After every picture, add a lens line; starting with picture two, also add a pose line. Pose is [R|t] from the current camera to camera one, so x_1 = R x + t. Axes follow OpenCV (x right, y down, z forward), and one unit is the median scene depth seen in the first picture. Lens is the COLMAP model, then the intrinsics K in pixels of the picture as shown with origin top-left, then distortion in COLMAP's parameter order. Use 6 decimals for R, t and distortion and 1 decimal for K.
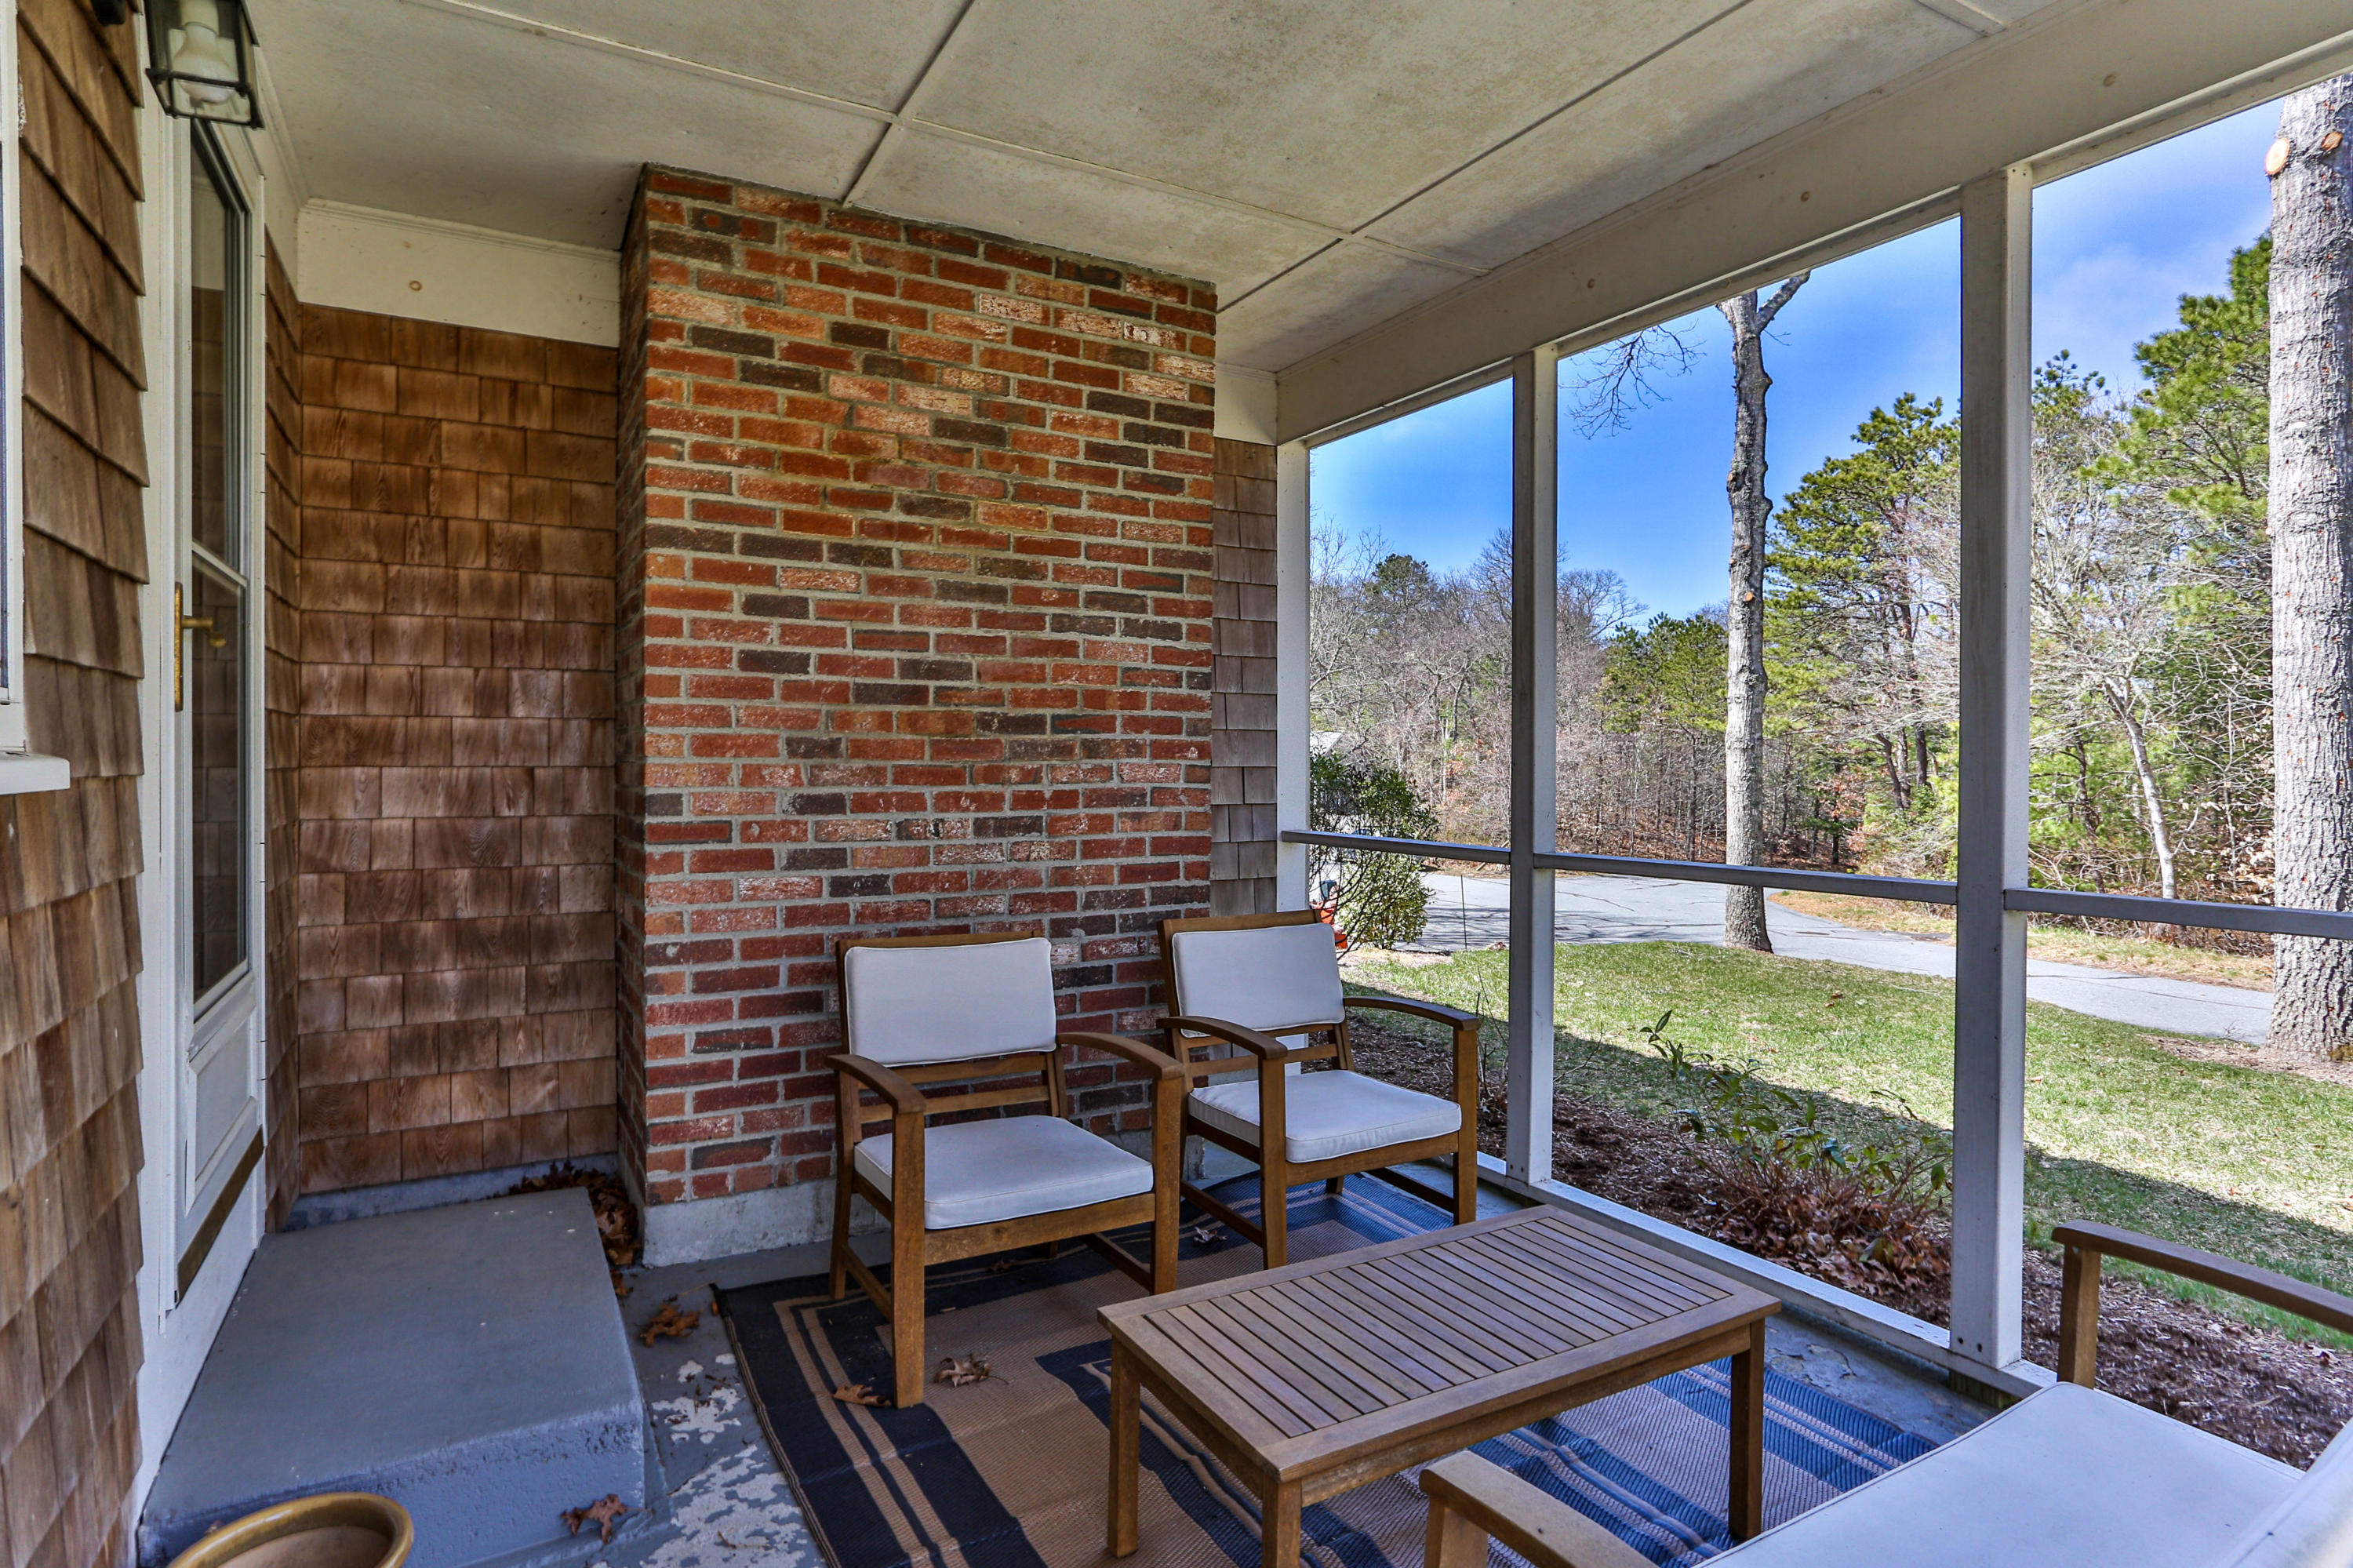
lens RADIAL K [[1245.4, 0, 1170.6], [0, 1245.4, 788.2], [0, 0, 1]] dist [-0.020275, 0.017351]
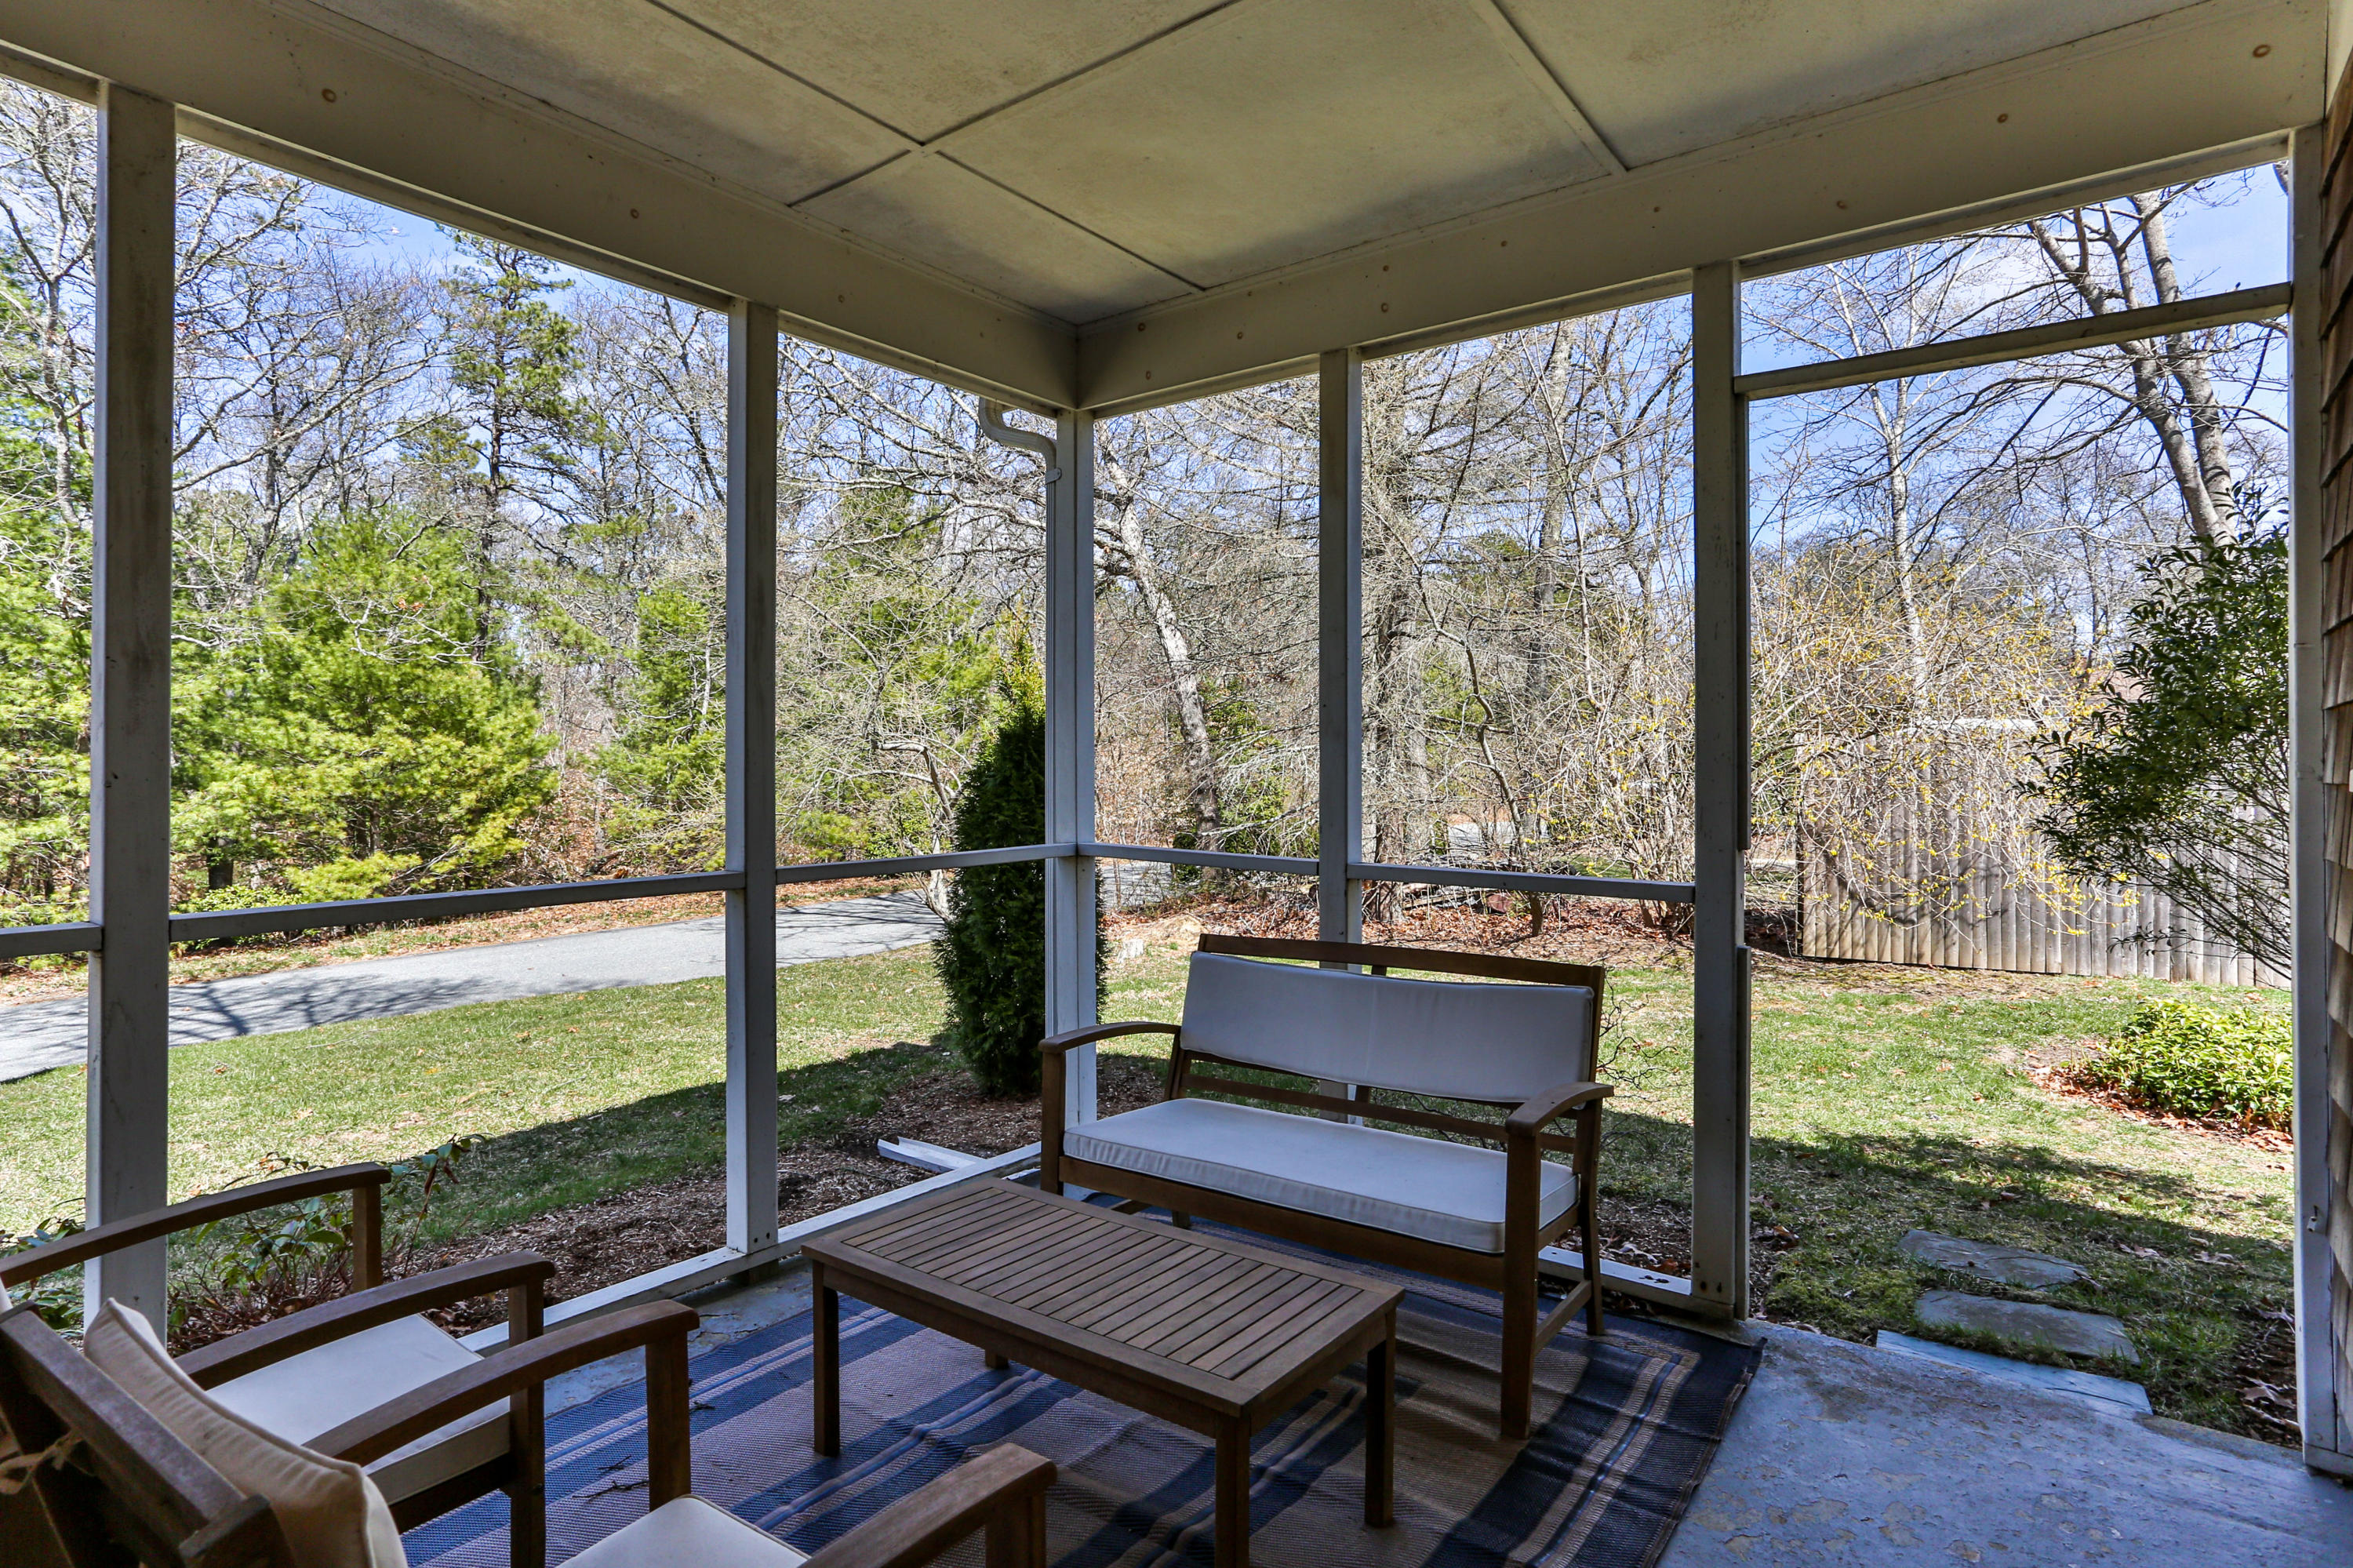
lens RADIAL K [[1245.4, 0, 1184.1], [0, 1245.4, 784.6], [0, 0, 1]] dist [-0.020275, 0.017351]
pose [[-0.418700, -0.003684, 0.908117, -0.913994], [0.012784, 0.999869, 0.009951, -0.023008], [-0.908035, 0.015776, -0.418598, 1.544301]]
